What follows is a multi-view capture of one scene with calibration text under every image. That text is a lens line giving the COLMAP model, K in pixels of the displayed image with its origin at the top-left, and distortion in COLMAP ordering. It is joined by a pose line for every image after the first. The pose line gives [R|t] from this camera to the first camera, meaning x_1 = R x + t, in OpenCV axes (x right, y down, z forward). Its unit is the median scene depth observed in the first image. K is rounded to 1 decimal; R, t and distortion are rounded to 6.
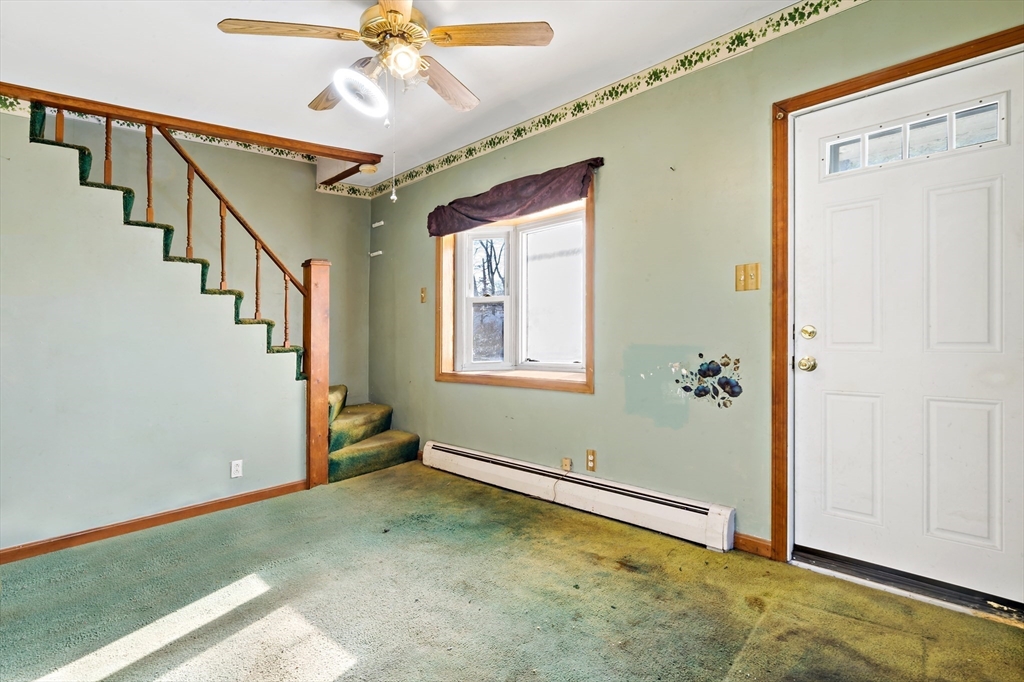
lens RADIAL K [[539.5, 0, 513.9], [0, 539.5, 337.2], [0, 0, 1]] dist [0.004528, 0.000777]
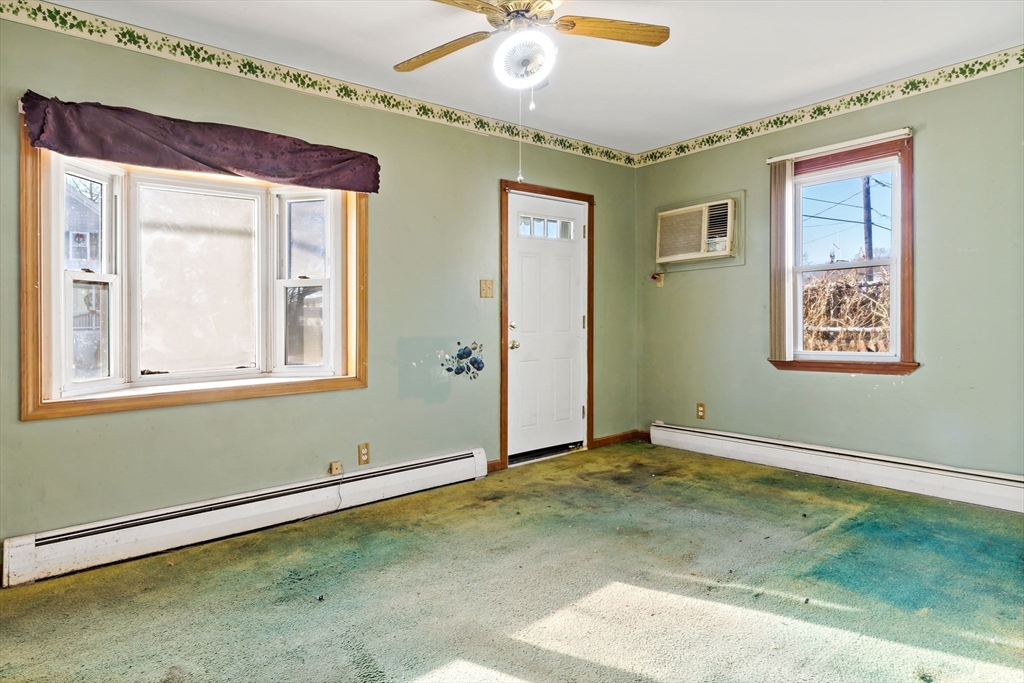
lens RADIAL K [[568.1, 0, 514.7], [0, 568.1, 319.9], [0, 0, 1]] dist [-0.003576, 0.000234]
pose [[0.051550, 0.048772, 0.997479, -1.057688], [0.040117, 0.997899, -0.050866, 0.050984], [-0.997864, 0.042638, 0.049485, 0.756061]]
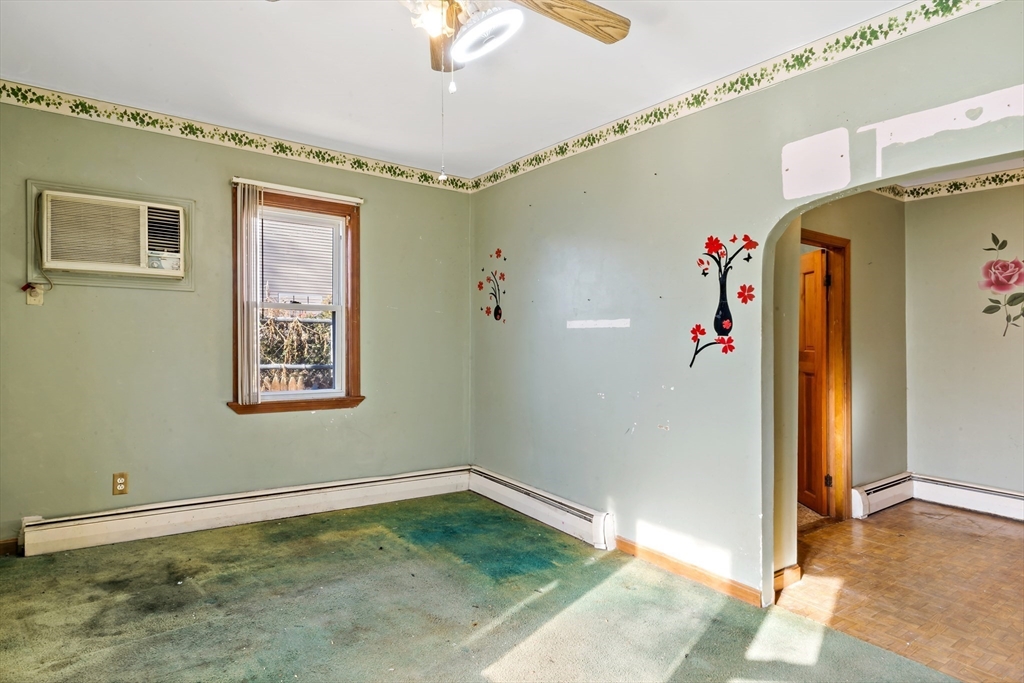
lens RADIAL K [[586.4, 0, 510.4], [0, 586.4, 327.6], [0, 0, 1]] dist [0.005094, 0.002640]
pose [[-0.990461, 0.029848, 0.134519, -0.352930], [0.029254, 0.999552, -0.006387, -0.043695], [-0.134650, -0.002391, -0.990890, 1.430135]]
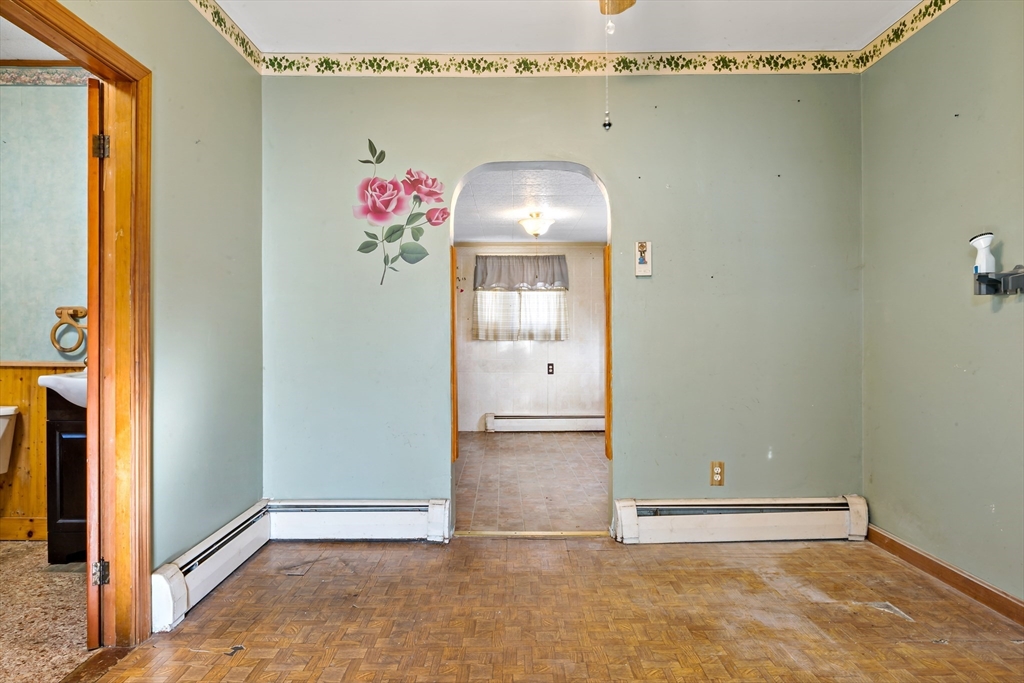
lens RADIAL K [[582.2, 0, 494.8], [0, 582.2, 318.4], [0, 0, 1]] dist [-0.025338, 0.000695]
pose [[-0.704935, 0.024002, -0.708866, -0.776953], [0.022825, 0.999677, 0.011150, 0.056188], [0.708905, -0.008320, -0.705255, 0.687891]]
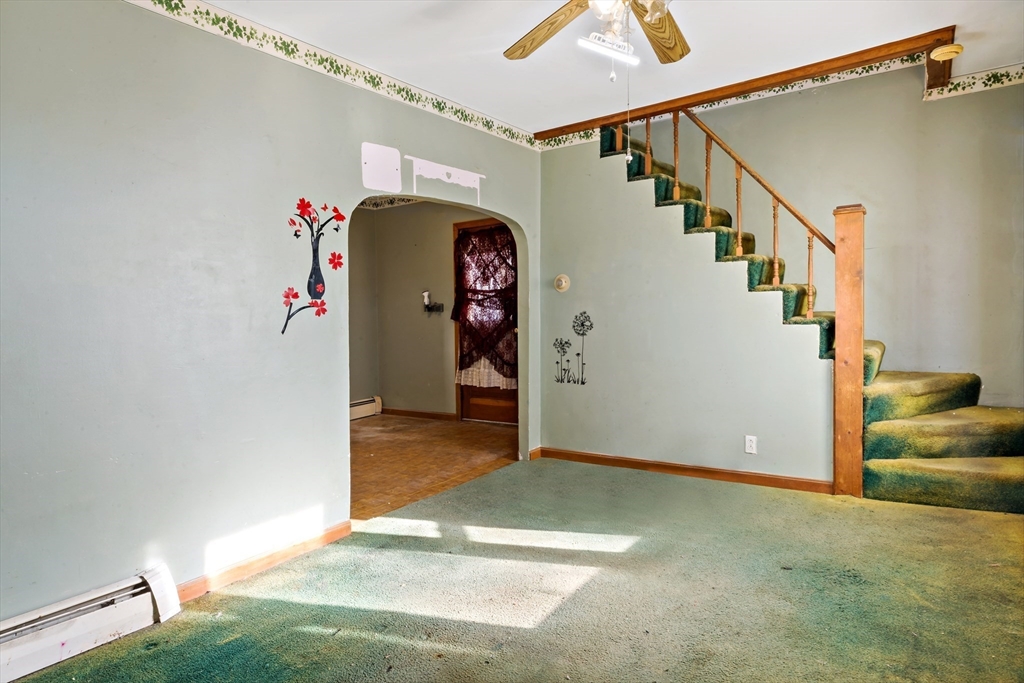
lens RADIAL K [[602.7, 0, 513.7], [0, 602.7, 320.5], [0, 0, 1]] dist [-0.000089, -0.000183]
pose [[0.194695, 0.053315, -0.979414, 0.548375], [0.007129, 0.998418, 0.055767, -0.044906], [0.980838, -0.017840, 0.194007, 0.499505]]
